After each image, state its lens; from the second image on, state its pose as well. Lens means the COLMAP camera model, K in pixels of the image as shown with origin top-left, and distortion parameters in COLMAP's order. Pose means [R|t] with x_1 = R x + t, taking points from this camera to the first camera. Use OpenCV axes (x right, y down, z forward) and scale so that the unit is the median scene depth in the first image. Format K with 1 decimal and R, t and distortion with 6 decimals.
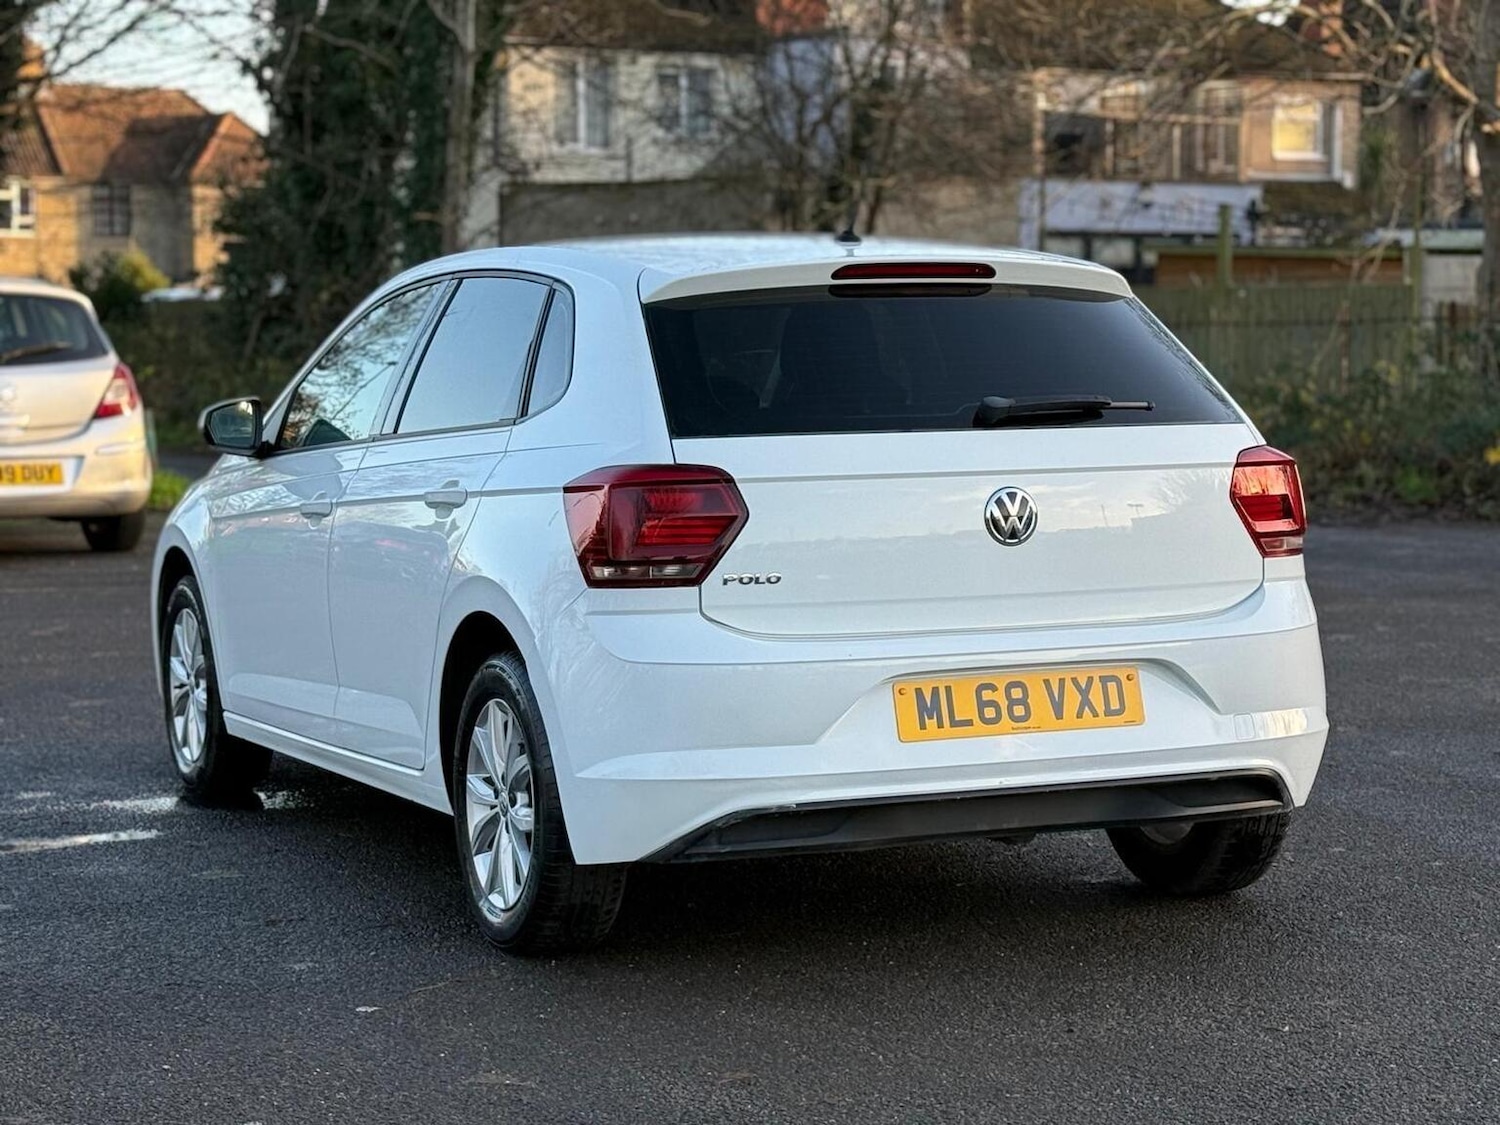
lens RADIAL K [[3211.6, 0, 750.7], [0, 3211.6, 565.5], [0, 0, 1]] dist [0.168667, 0.000000]
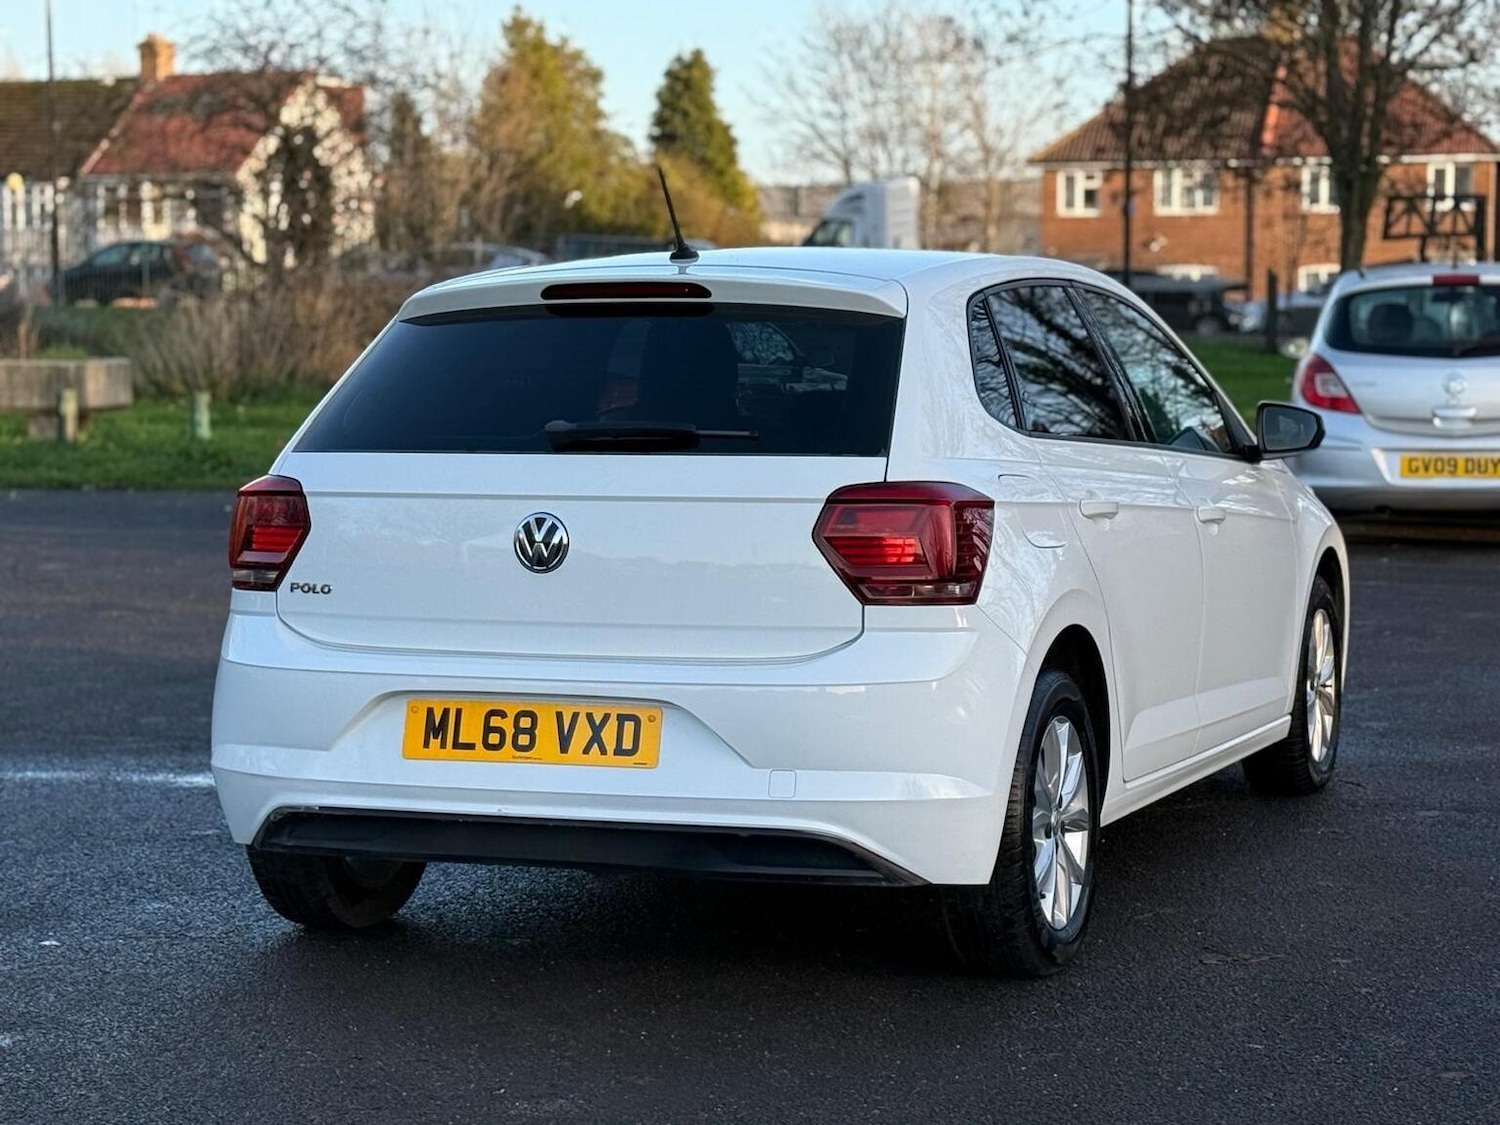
lens RADIAL K [[3211.6, 0, 746.1], [0, 3211.6, 571.4], [0, 0, 1]] dist [0.168667, 0.000000]
pose [[0.713849, 0.061769, -0.697570, 0.814504], [-0.054740, 0.997976, 0.032353, -0.041884], [0.698157, 0.015090, 0.715786, 0.341231]]
